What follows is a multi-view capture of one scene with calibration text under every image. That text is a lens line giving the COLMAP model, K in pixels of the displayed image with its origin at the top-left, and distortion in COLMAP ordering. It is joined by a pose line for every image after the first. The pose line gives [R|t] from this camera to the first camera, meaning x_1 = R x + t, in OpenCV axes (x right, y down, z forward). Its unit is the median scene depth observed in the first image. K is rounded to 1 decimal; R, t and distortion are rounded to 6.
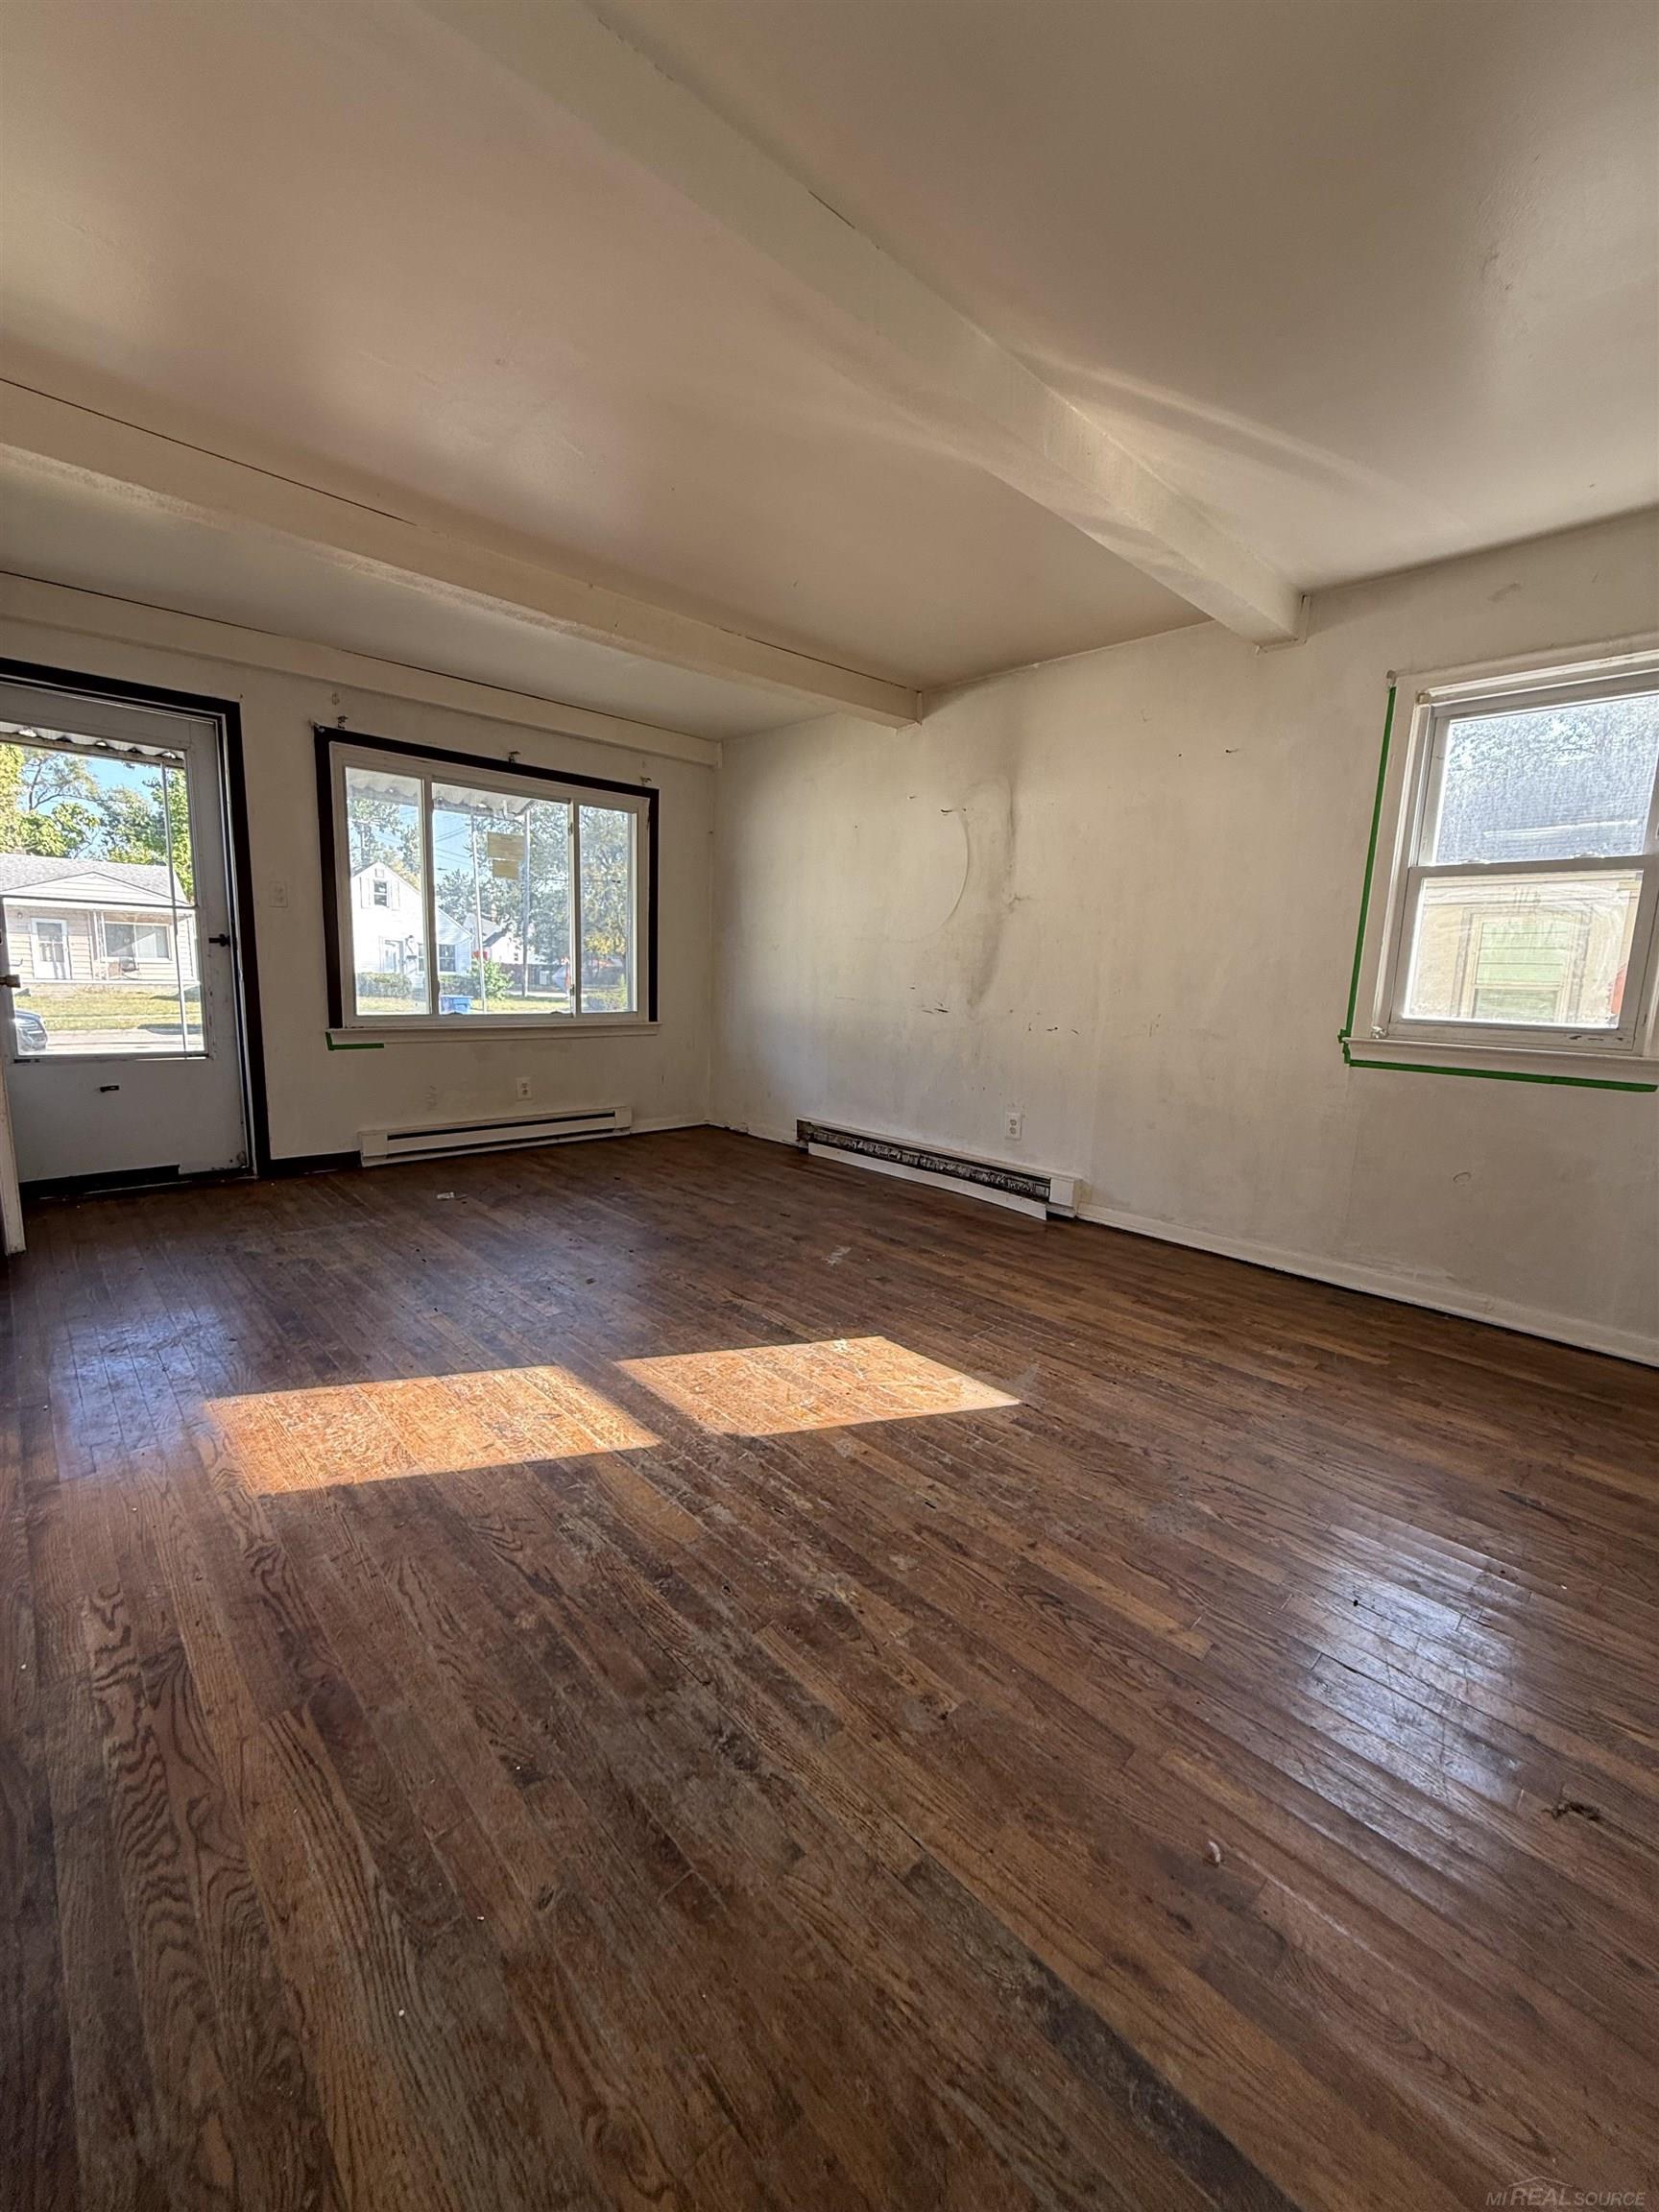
lens RADIAL K [[879.3, 0, 828.3], [0, 879.3, 1099.1], [0, 0, 1]] dist [-0.000353, 0.000217]
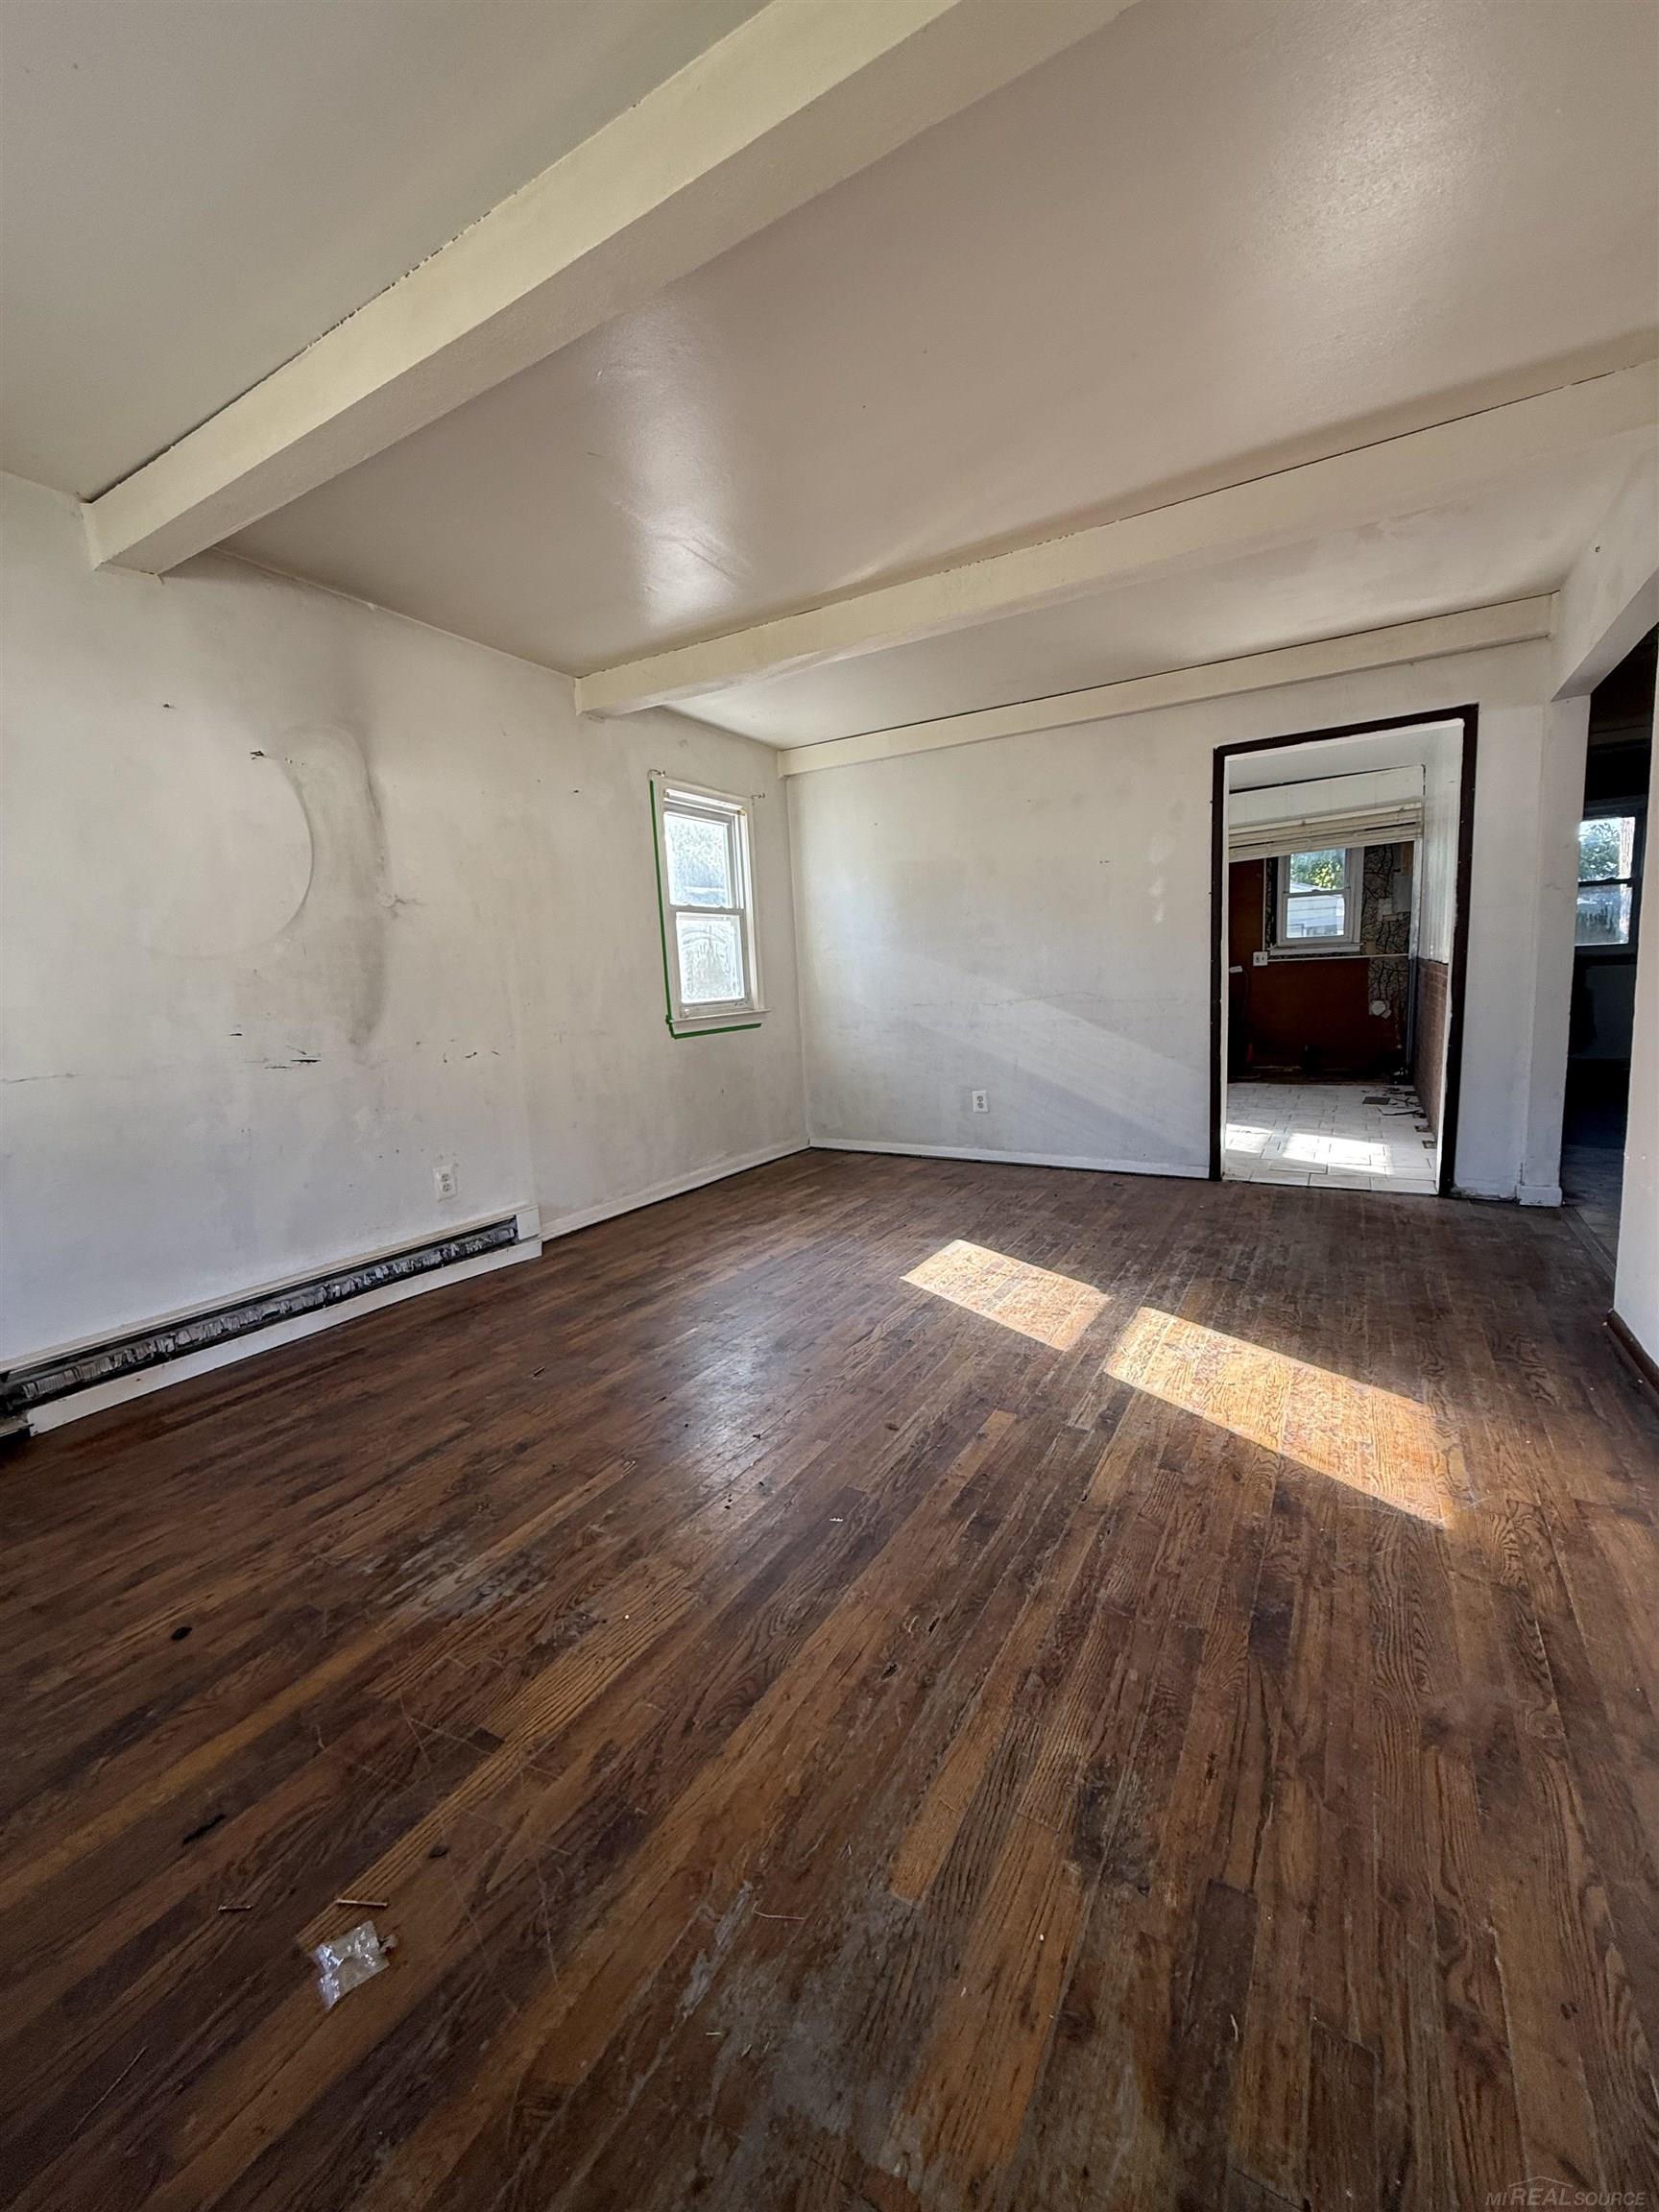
lens RADIAL K [[879.3, 0, 828.3], [0, 879.3, 1099.1], [0, 0, 1]] dist [-0.000353, 0.000217]
pose [[-0.272296, -0.153477, 0.949895, -0.977942], [0.183021, 0.960914, 0.207722, -0.222515], [-0.944647, 0.230412, -0.233563, 1.269159]]
